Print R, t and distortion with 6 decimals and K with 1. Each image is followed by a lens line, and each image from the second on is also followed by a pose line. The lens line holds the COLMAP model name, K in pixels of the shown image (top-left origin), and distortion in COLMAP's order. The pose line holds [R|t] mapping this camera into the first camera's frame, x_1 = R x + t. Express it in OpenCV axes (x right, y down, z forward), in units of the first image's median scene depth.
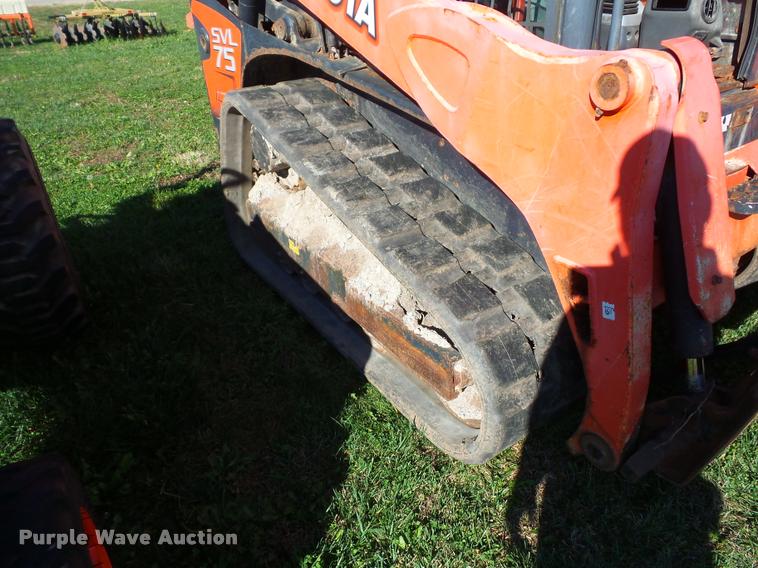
lens RADIAL K [[513.3, 0, 382.4], [0, 513.3, 281.4], [0, 0, 1]] dist [-0.001502, 0.010441]
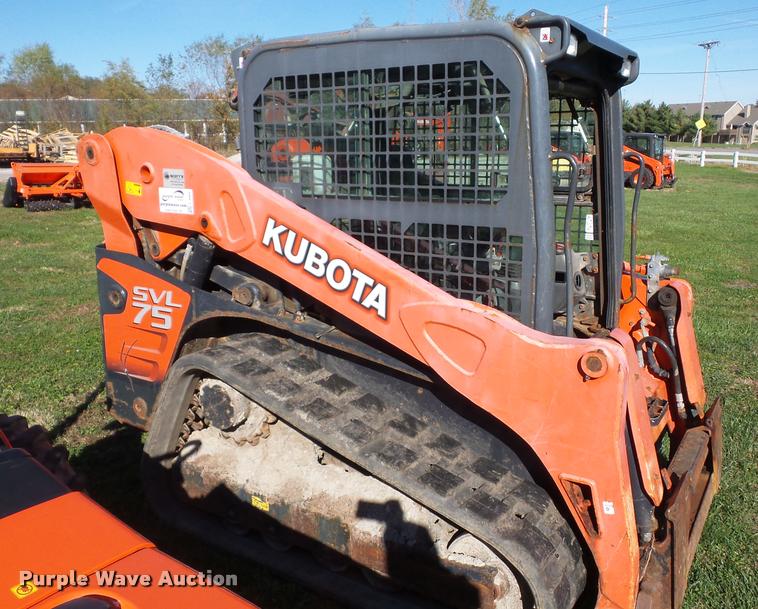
lens RADIAL K [[657.7, 0, 392.2], [0, 657.7, 314.4], [0, 0, 1]] dist [0.001547, 0.014318]
pose [[0.910195, -0.043664, 0.411872, -0.587715], [0.165361, 0.950044, -0.264712, -0.047836], [-0.379738, 0.309047, 0.871945, -0.371212]]
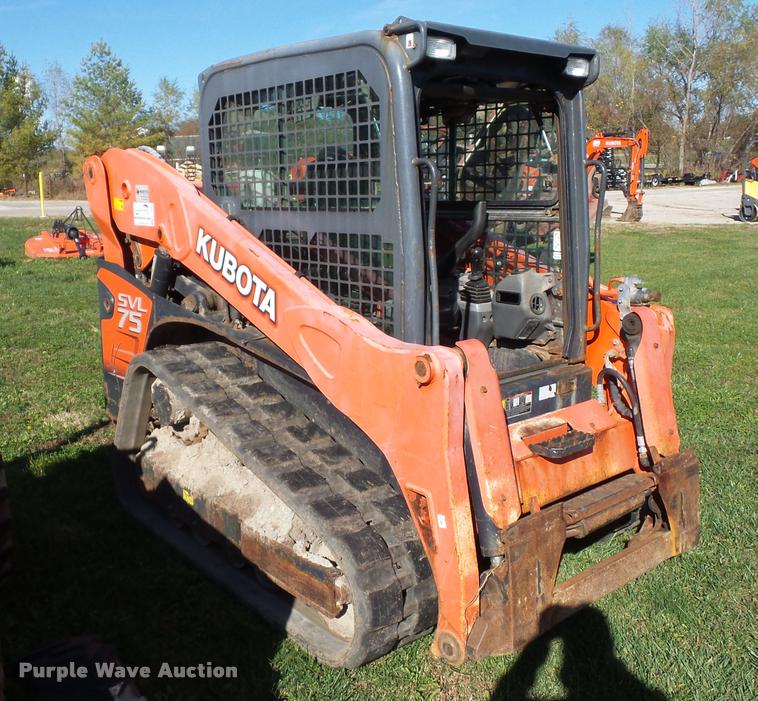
lens RADIAL K [[771.1, 0, 344.1], [0, 771.1, 359.4], [0, 0, 1]] dist [0.016844, 0.000000]
pose [[0.995709, 0.023649, 0.089463, -0.010669], [0.005619, 0.949557, -0.313544, 0.207876], [-0.092365, 0.312701, 0.945350, -0.755379]]
